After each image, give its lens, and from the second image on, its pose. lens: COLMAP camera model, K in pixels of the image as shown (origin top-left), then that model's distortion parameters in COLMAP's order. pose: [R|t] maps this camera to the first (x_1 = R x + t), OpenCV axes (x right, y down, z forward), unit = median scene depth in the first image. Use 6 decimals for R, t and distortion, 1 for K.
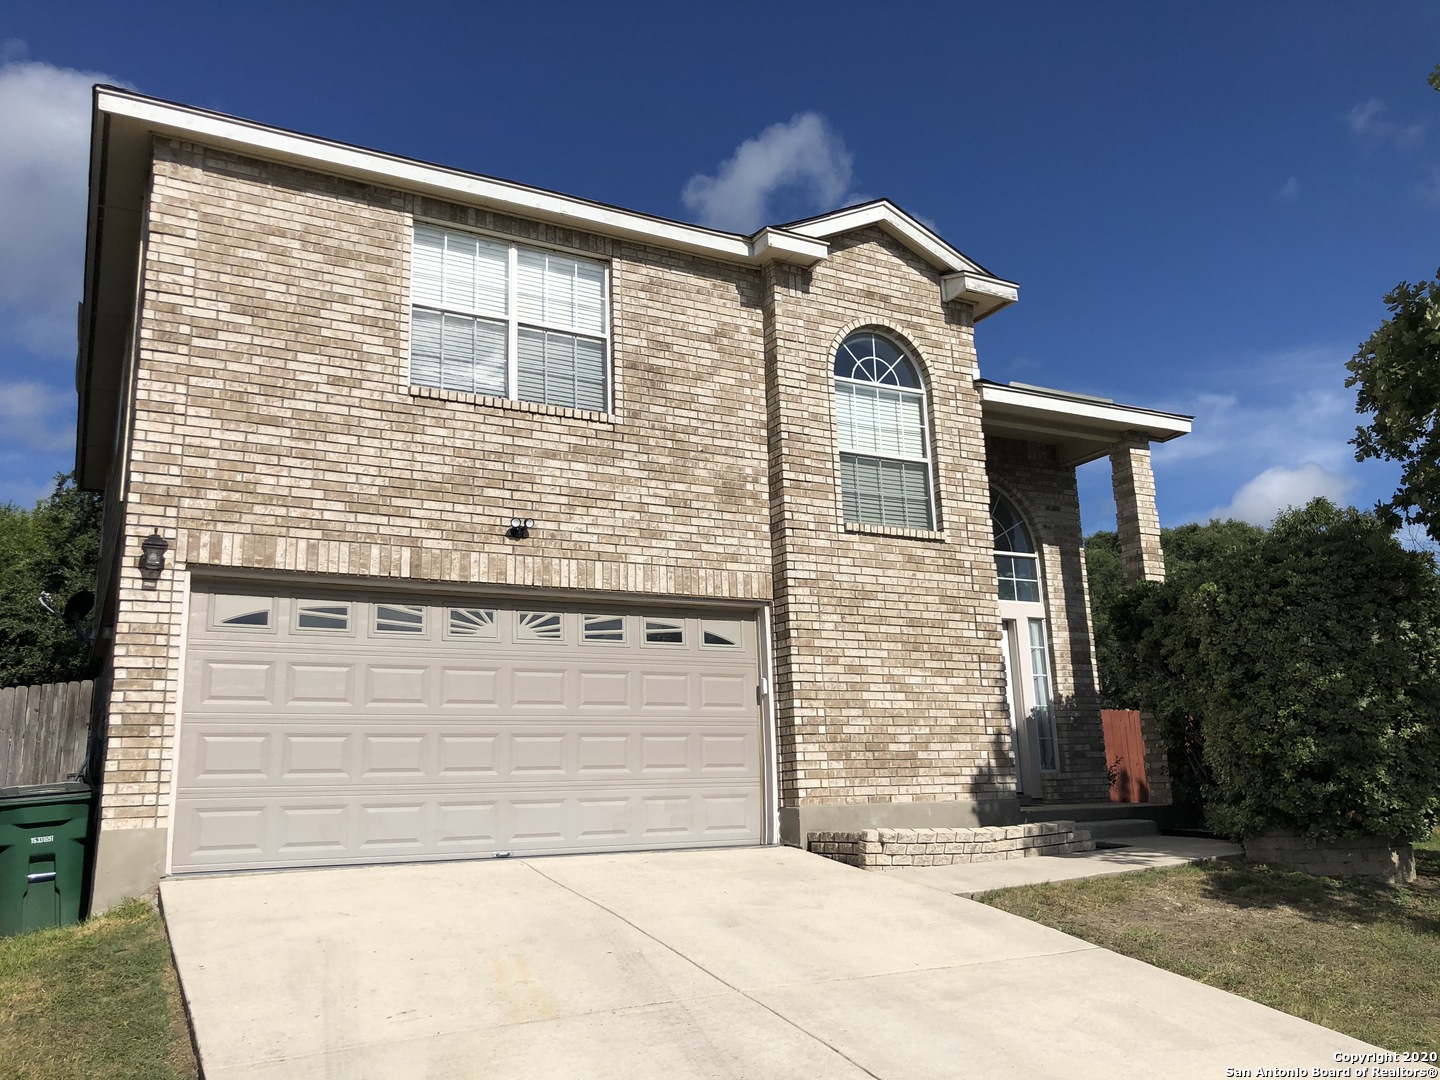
lens RADIAL K [[1179.6, 0, 713.1], [0, 1179.6, 538.9], [0, 0, 1]] dist [0.059126, -0.063013]
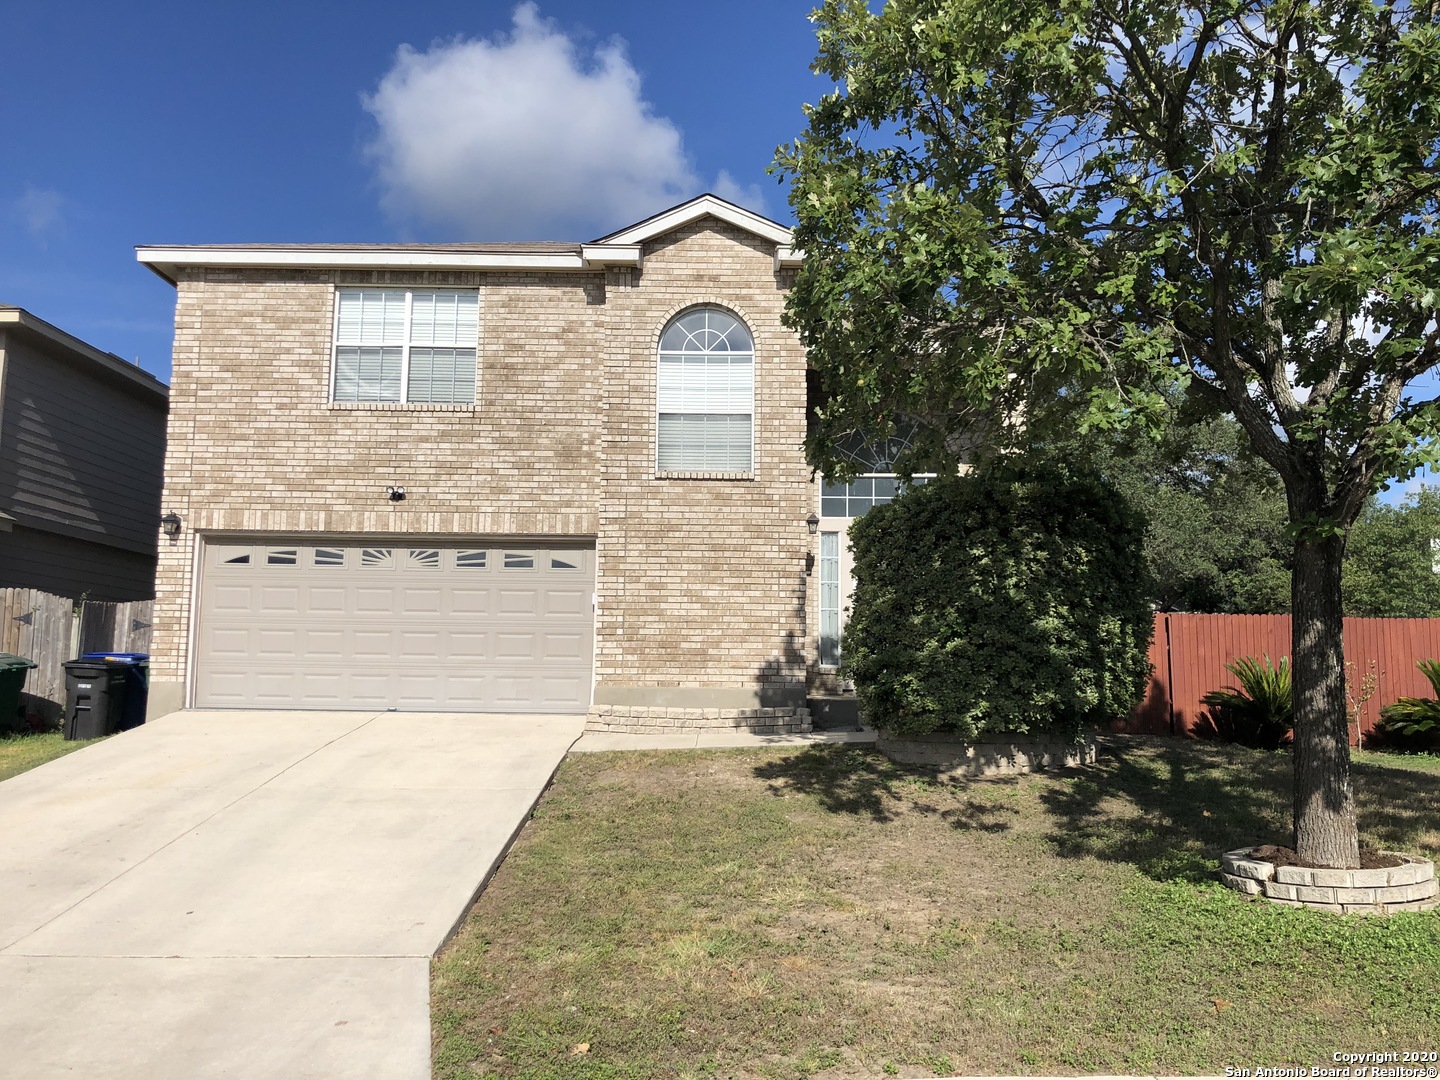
lens RADIAL K [[1179.6, 0, 719.4], [0, 1179.6, 548.5], [0, 0, 1]] dist [0.059126, -0.063013]
pose [[0.870236, -0.012244, -0.492483, 0.865316], [0.068747, 0.992927, 0.096793, -0.053644], [0.487815, -0.118090, 0.864923, -0.086013]]
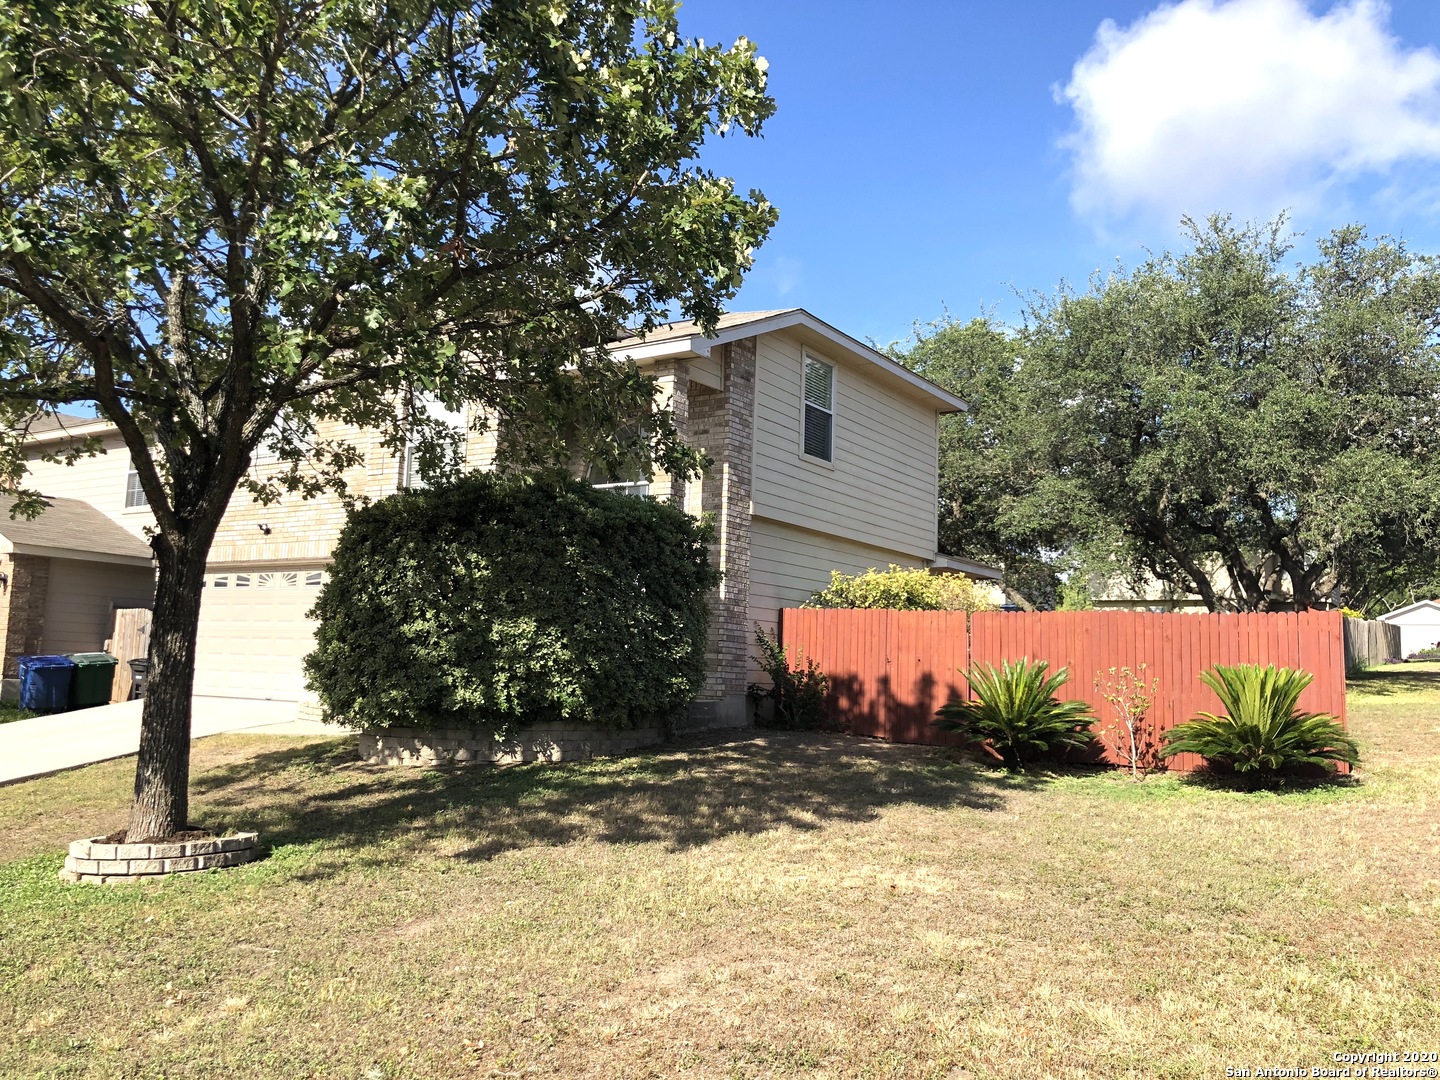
lens RADIAL K [[1179.6, 0, 720.5], [0, 1179.6, 539.2], [0, 0, 1]] dist [0.059126, -0.063013]
pose [[0.474620, -0.053394, -0.878570, 1.740995], [0.156207, 0.987424, 0.024376, 0.069569], [0.866219, -0.148808, 0.476991, 0.685052]]
